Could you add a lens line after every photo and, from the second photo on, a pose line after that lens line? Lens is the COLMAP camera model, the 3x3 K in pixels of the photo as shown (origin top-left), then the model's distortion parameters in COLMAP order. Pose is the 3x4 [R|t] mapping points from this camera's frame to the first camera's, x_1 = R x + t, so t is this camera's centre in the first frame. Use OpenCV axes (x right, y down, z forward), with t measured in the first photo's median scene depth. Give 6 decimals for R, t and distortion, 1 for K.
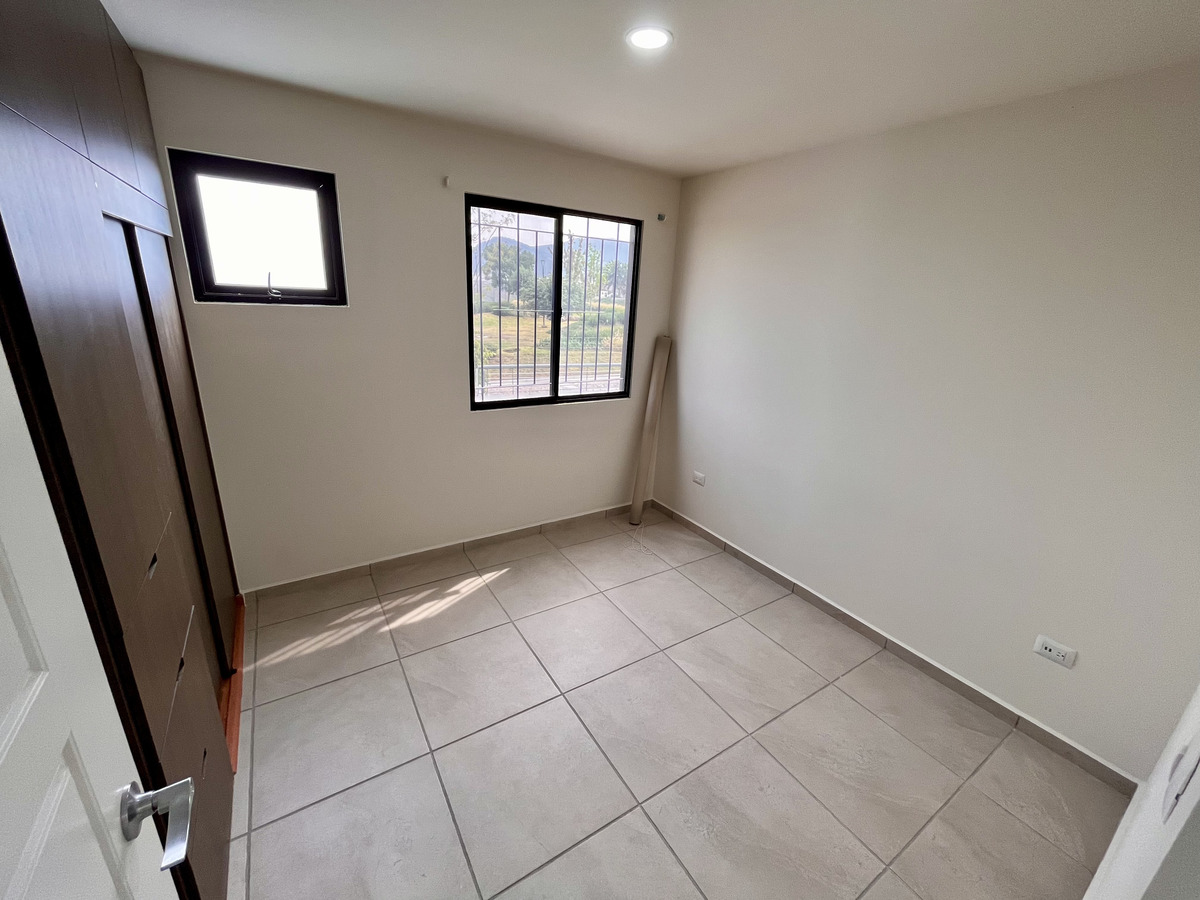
lens RADIAL K [[489.3, 0, 600.6], [0, 489.3, 448.8], [0, 0, 1]] dist [-0.001213, 0.000272]
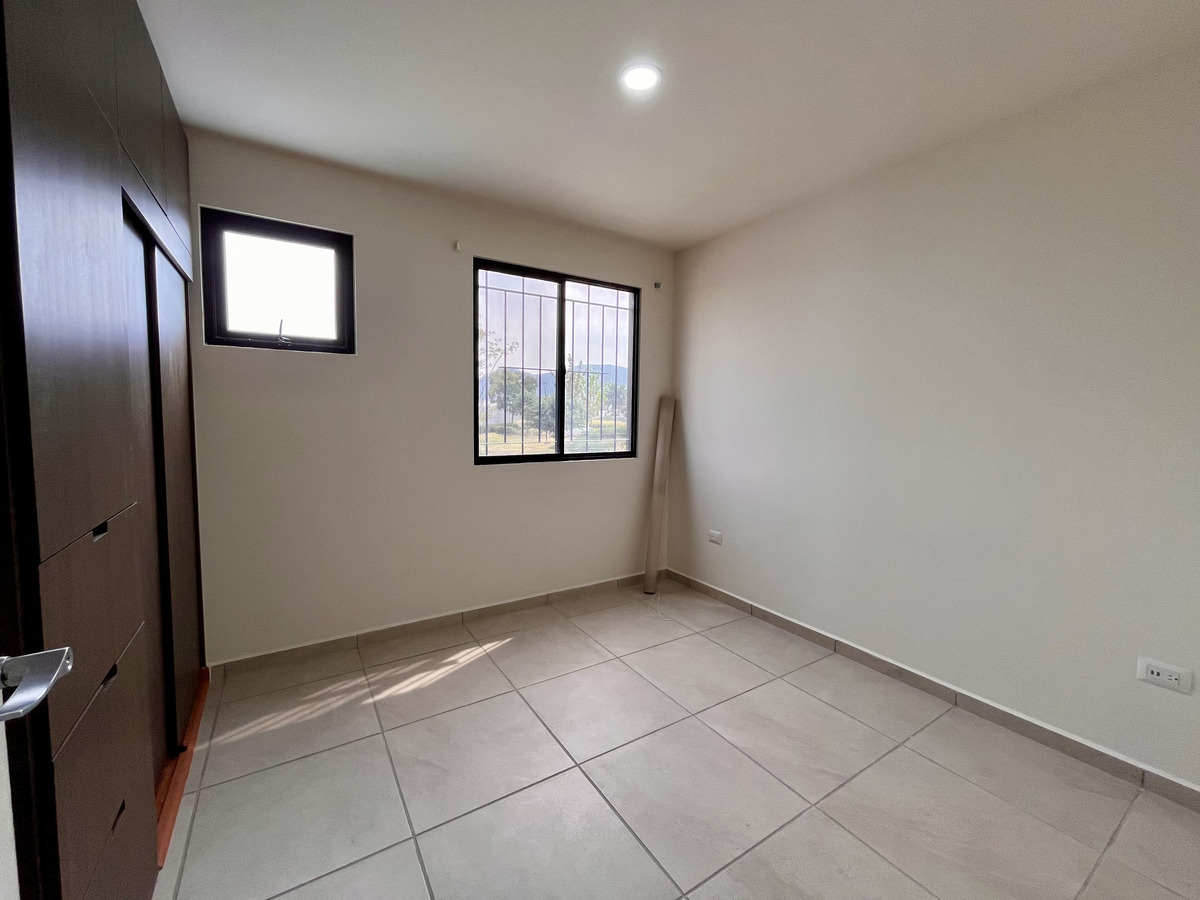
lens RADIAL K [[489.3, 0, 600.9], [0, 489.3, 448.3], [0, 0, 1]] dist [-0.001213, 0.000272]
pose [[0.999228, -0.039227, -0.001917, -0.014461], [0.037667, 0.971031, -0.235964, 0.158057], [0.011118, 0.235710, 0.971760, 0.067271]]
